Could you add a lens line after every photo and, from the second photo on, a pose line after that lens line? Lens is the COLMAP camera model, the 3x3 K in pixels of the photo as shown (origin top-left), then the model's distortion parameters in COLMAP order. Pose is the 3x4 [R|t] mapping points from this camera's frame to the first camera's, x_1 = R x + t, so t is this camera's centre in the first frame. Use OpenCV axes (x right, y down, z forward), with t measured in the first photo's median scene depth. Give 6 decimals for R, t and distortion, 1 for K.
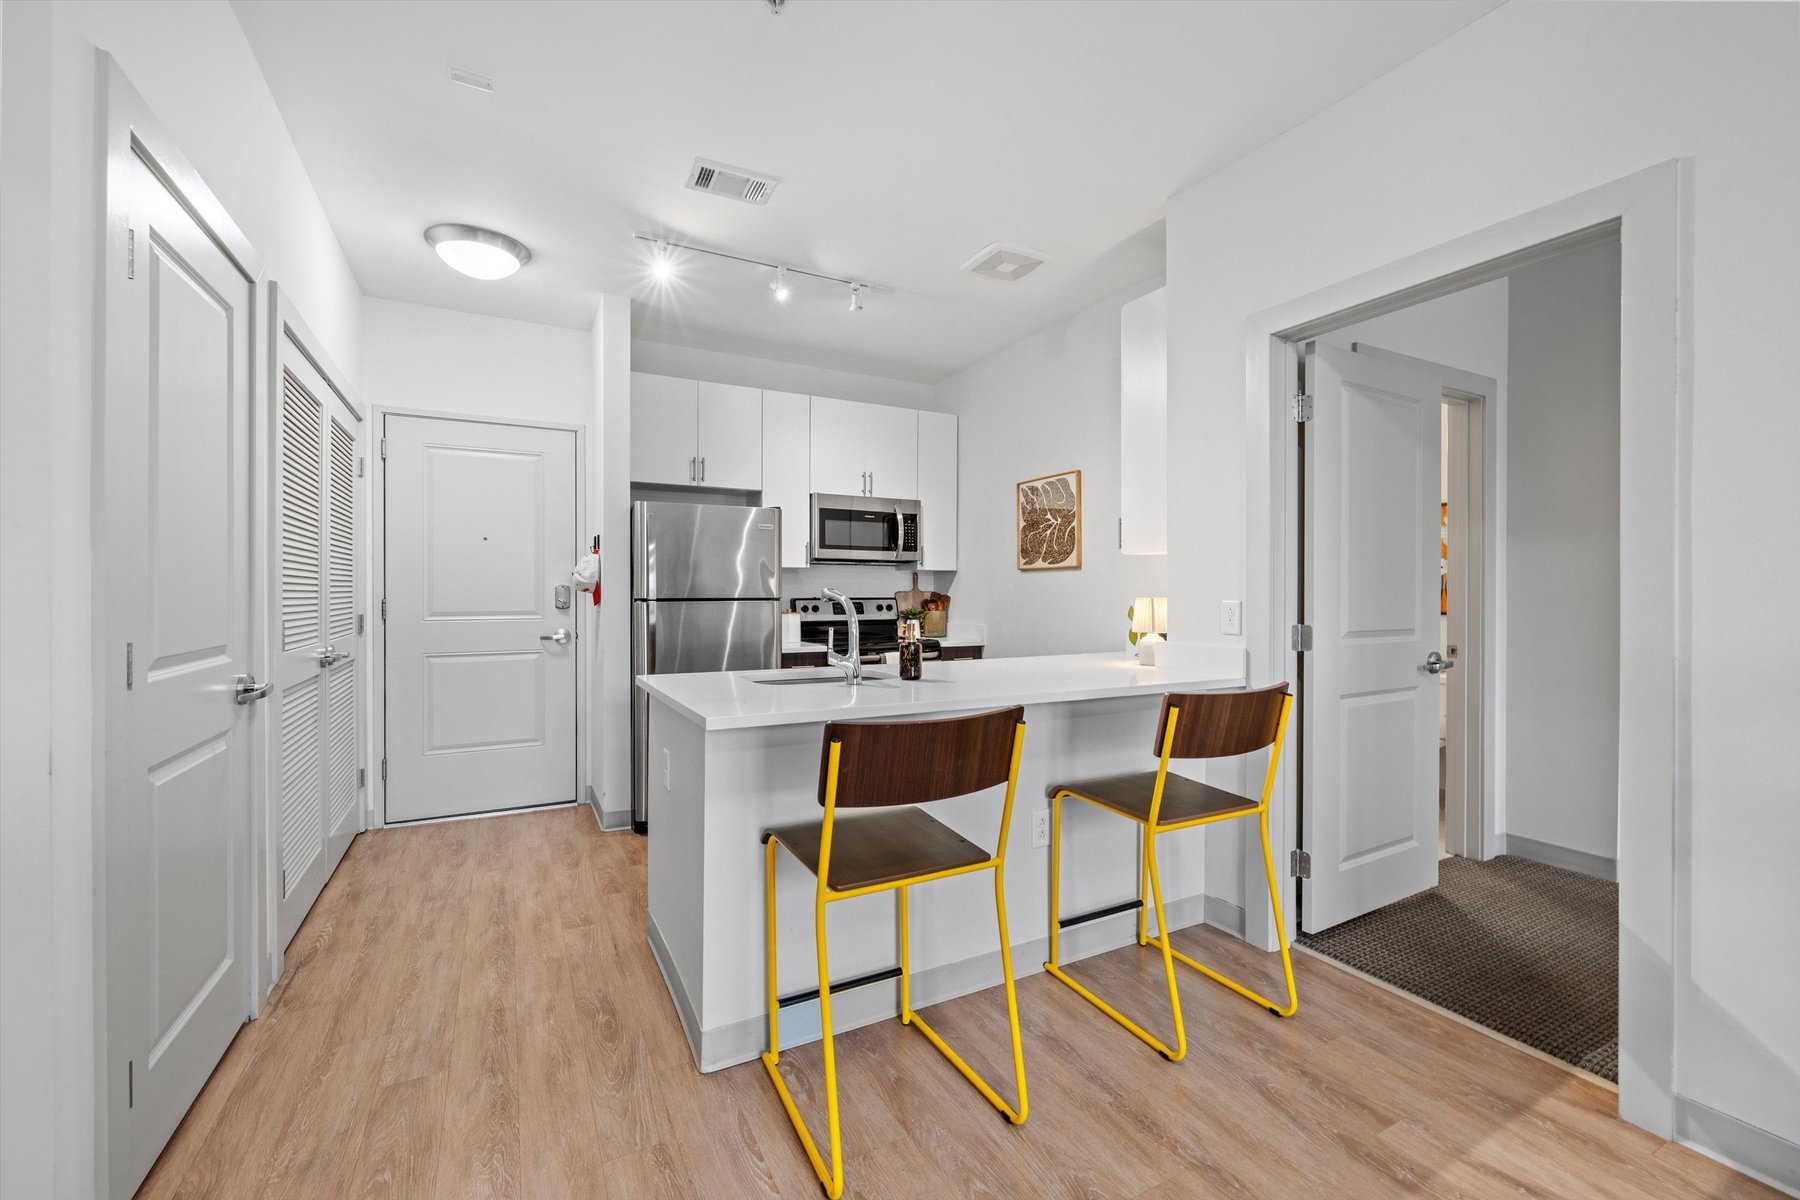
lens RADIAL K [[731.8, 0, 890.4], [0, 731.8, 591.9], [0, 0, 1]] dist [0.000185, -0.000100]
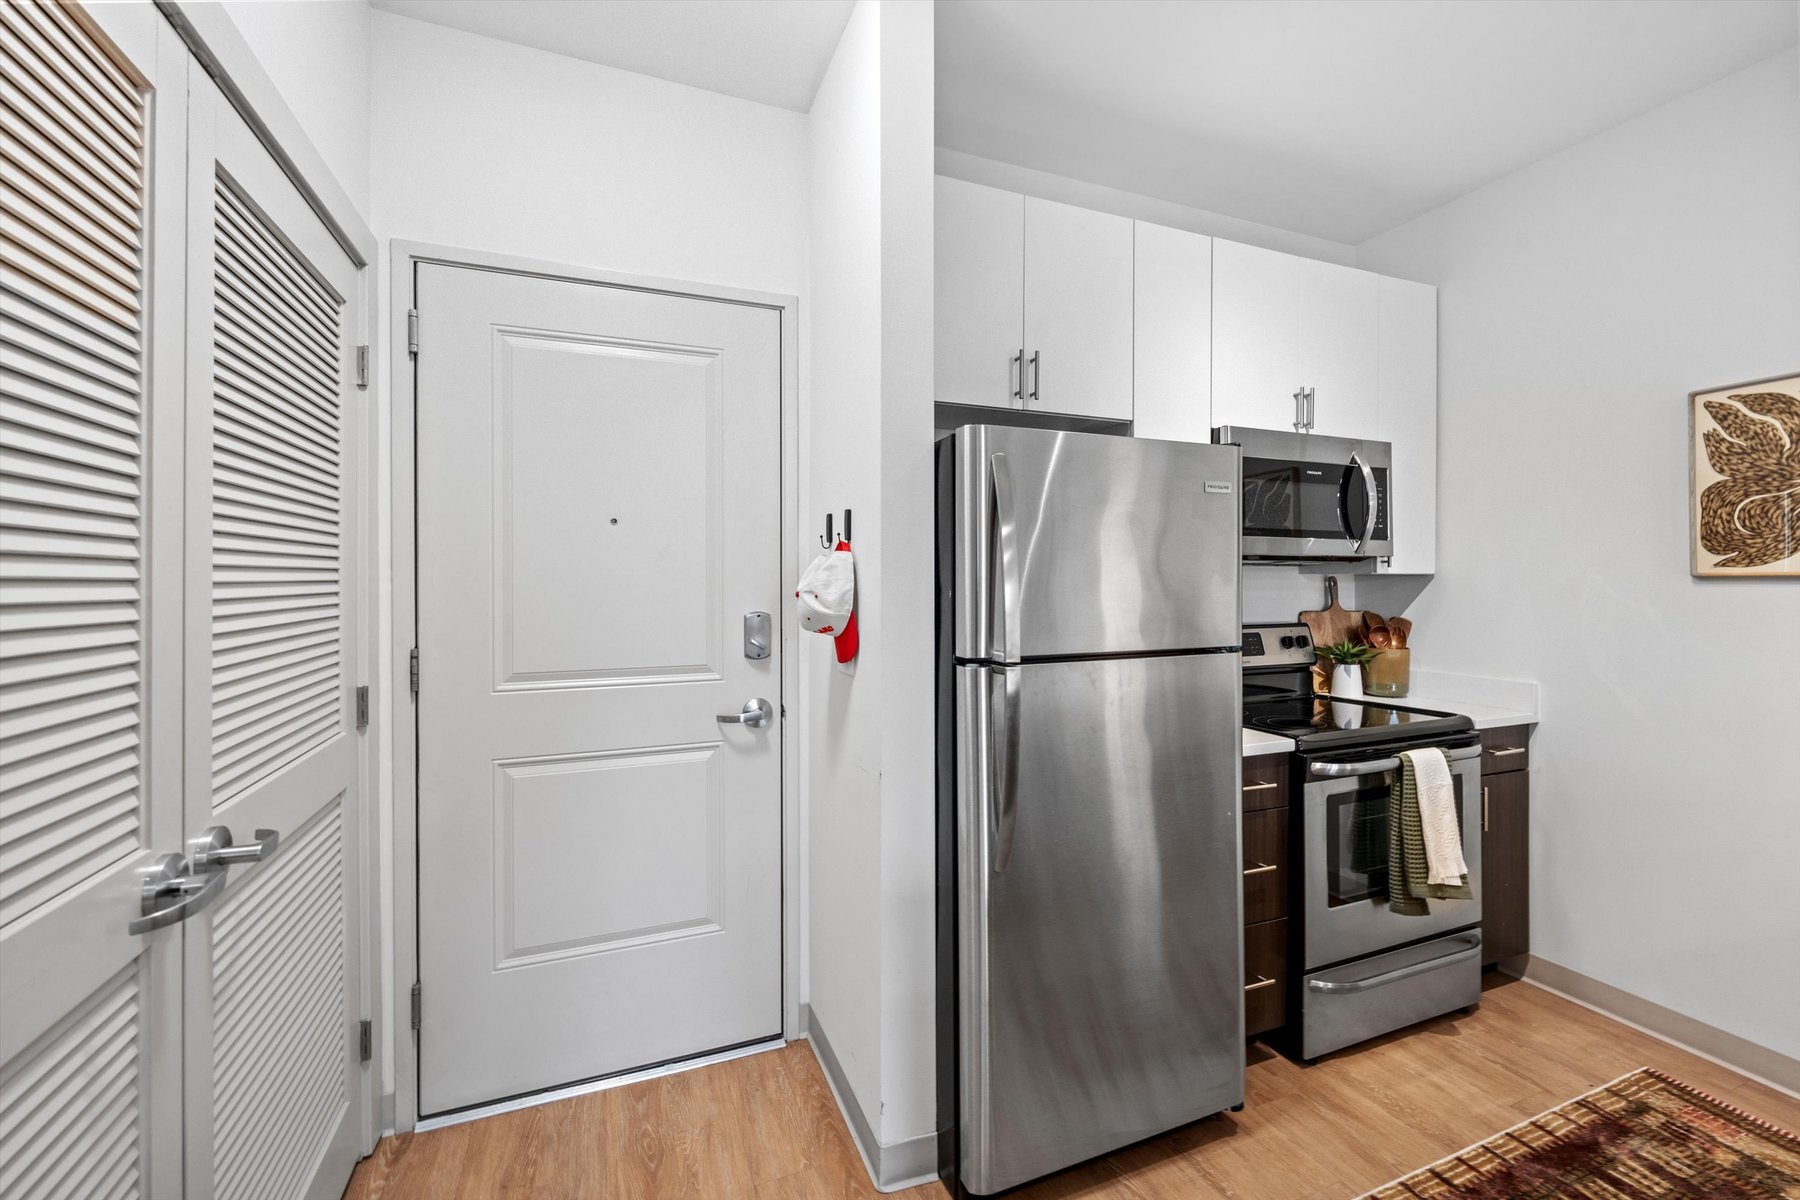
lens RADIAL K [[731.8, 0, 891.3], [0, 731.8, 579.2], [0, 0, 1]] dist [0.000185, -0.000100]
pose [[0.994137, -0.002810, -0.108090, -0.305026], [0.002631, 0.999995, -0.001801, -0.031427], [0.108095, 0.001506, 0.994139, 0.514000]]
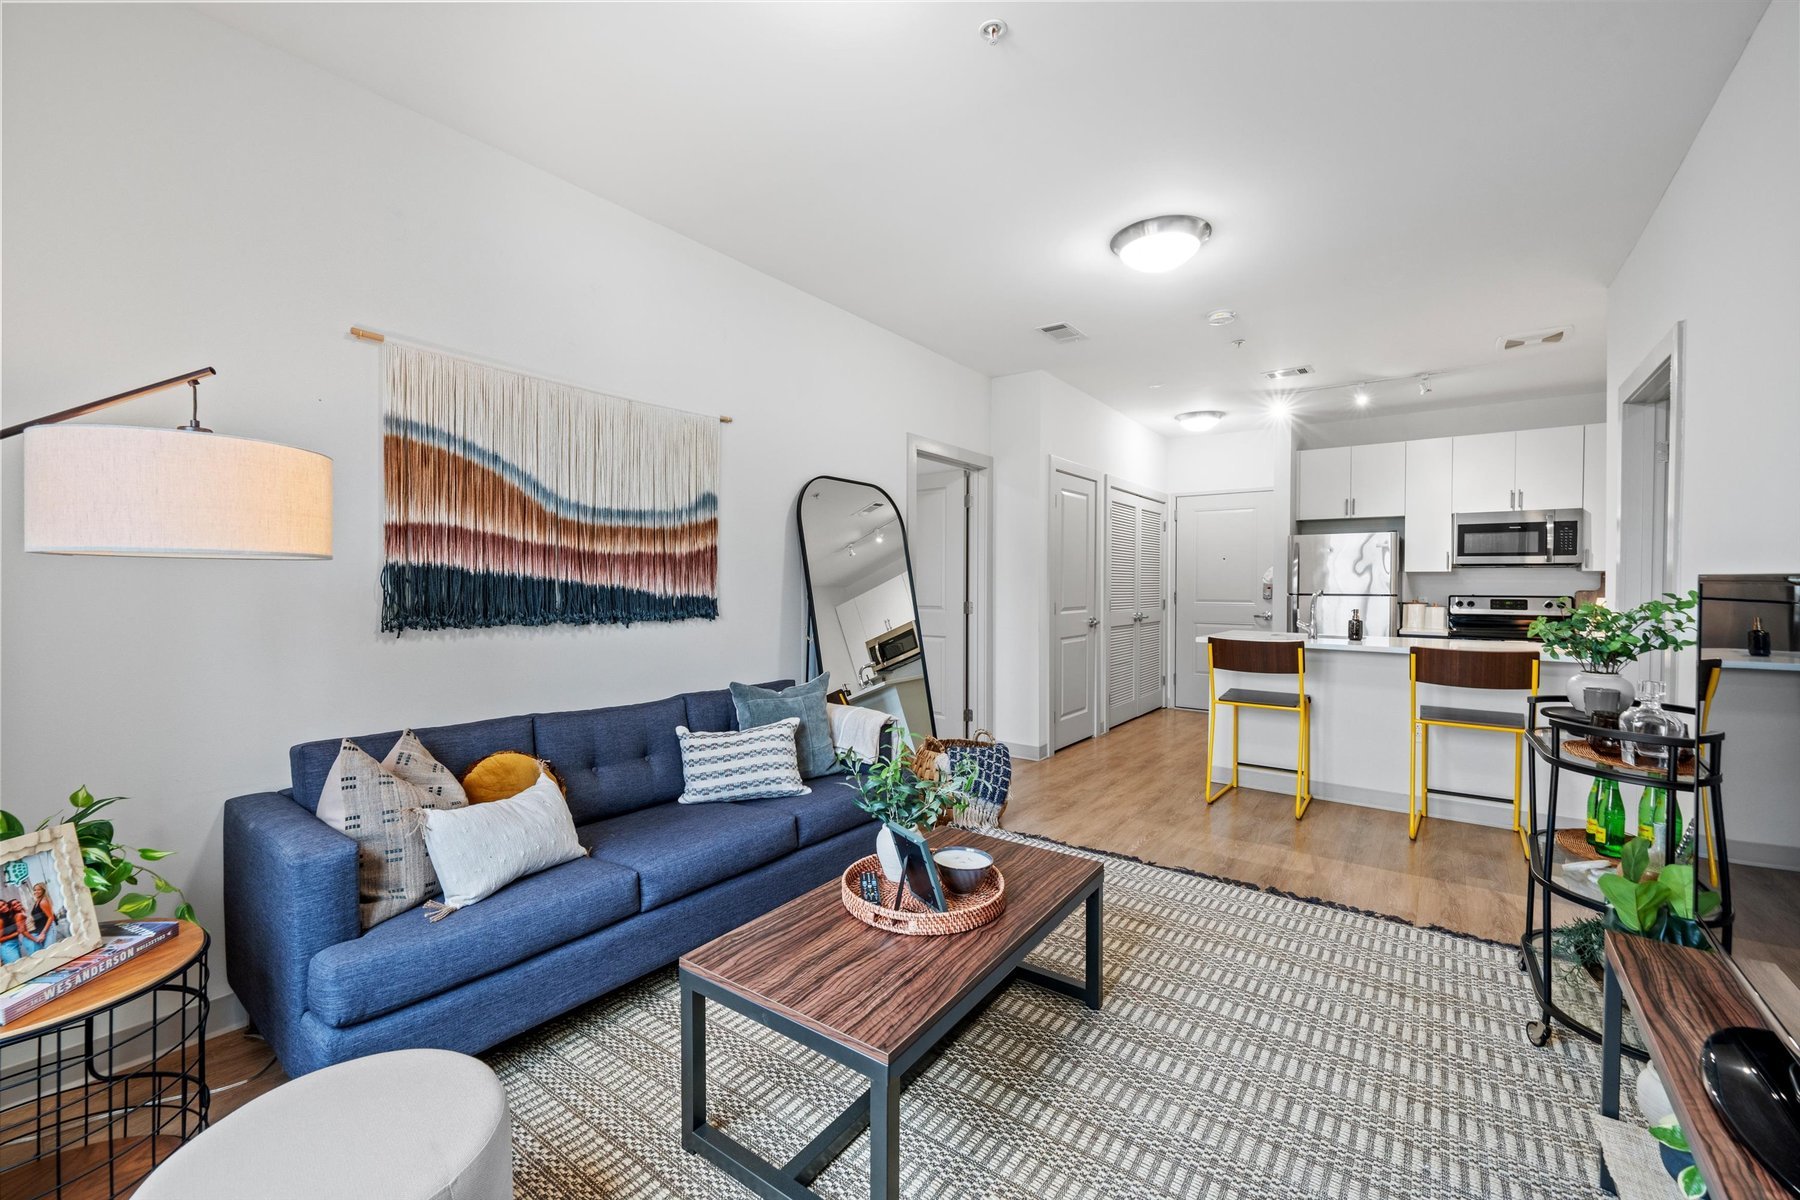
lens RADIAL K [[731.8, 0, 904.4], [0, 731.8, 590.7], [0, 0, 1]] dist [0.000185, -0.000100]
pose [[0.434713, 0.009987, -0.900514, 0.690989], [-0.004625, 0.999950, 0.008857, -0.007605], [0.900557, 0.000315, 0.434738, -0.461422]]
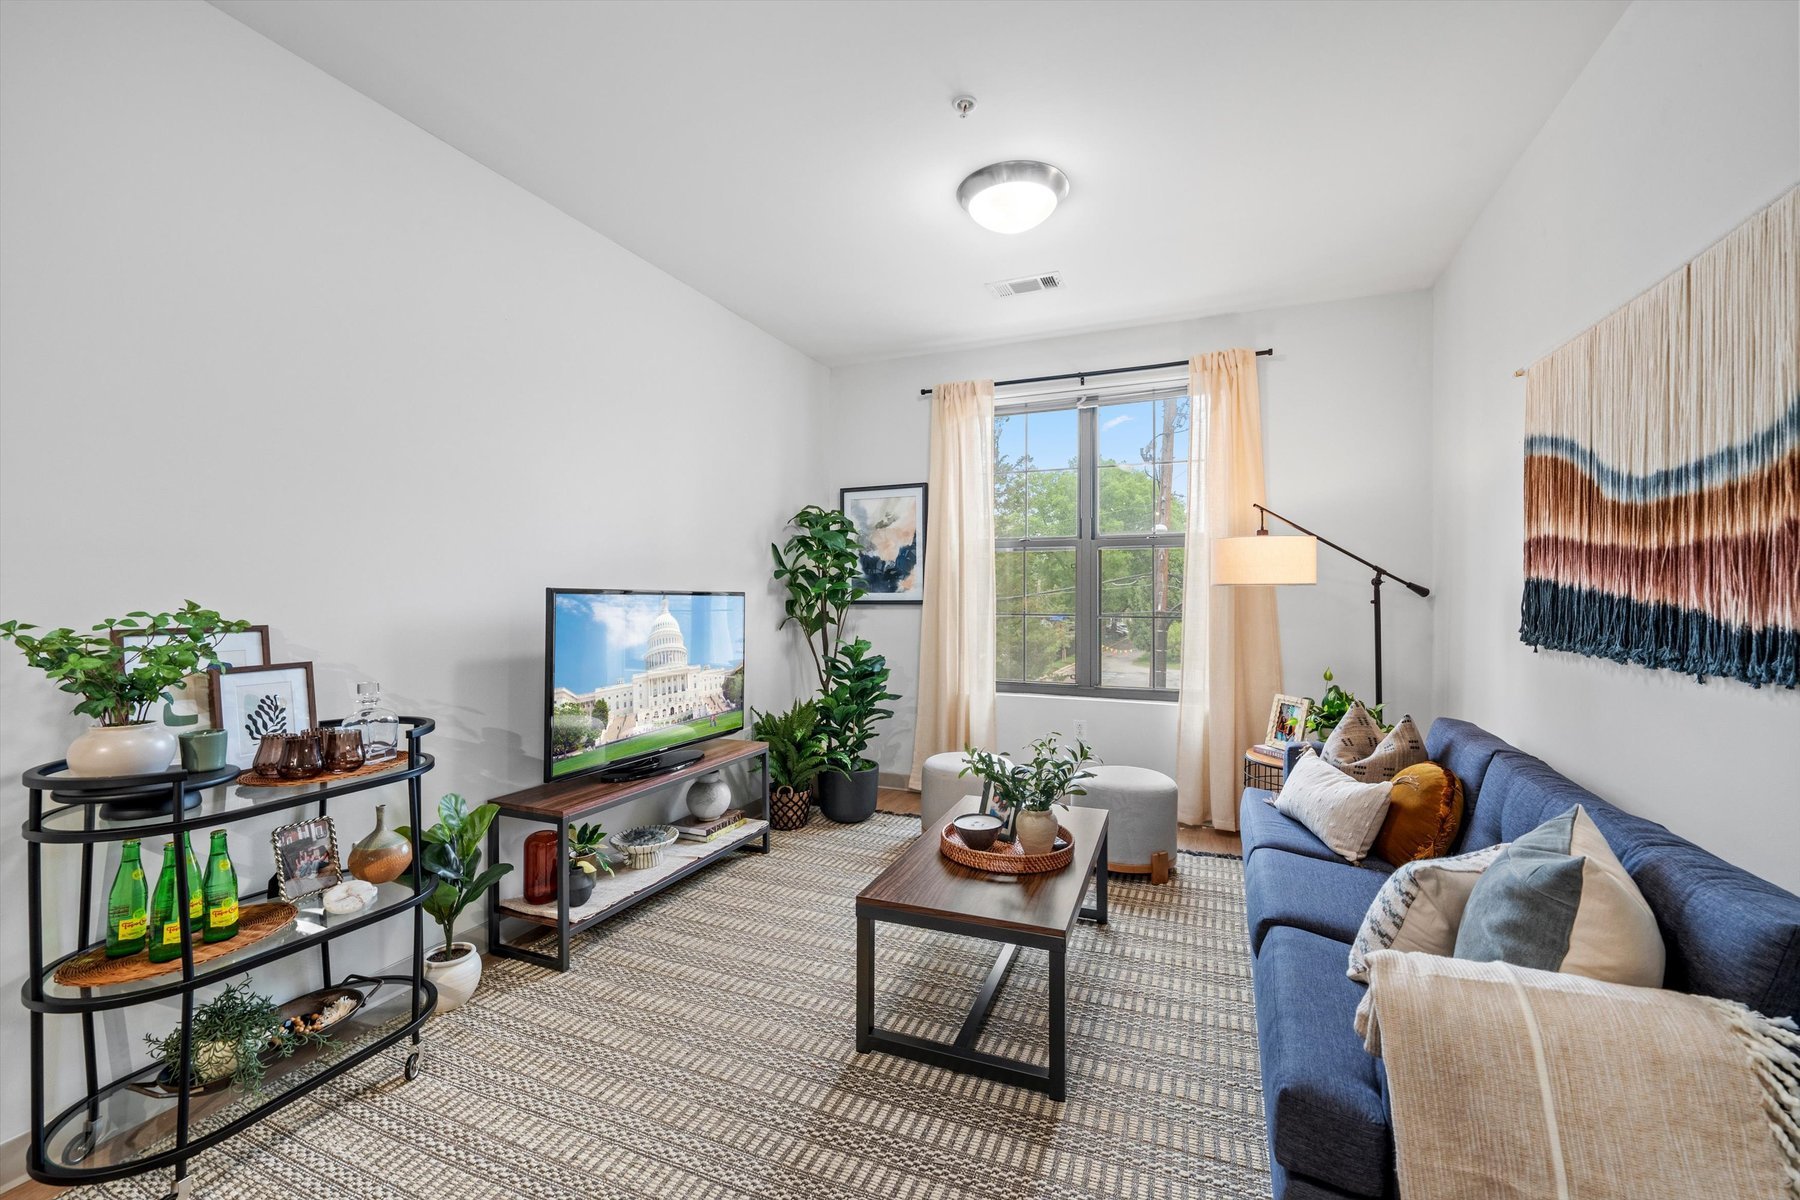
lens RADIAL K [[731.8, 0, 900.0], [0, 731.8, 597.3], [0, 0, 1]] dist [0.000185, -0.000100]
pose [[-0.636215, -0.005054, 0.771496, -0.100960], [-0.001448, 0.999985, 0.005357, -0.010049], [-0.771511, 0.002291, -0.636212, 0.173030]]
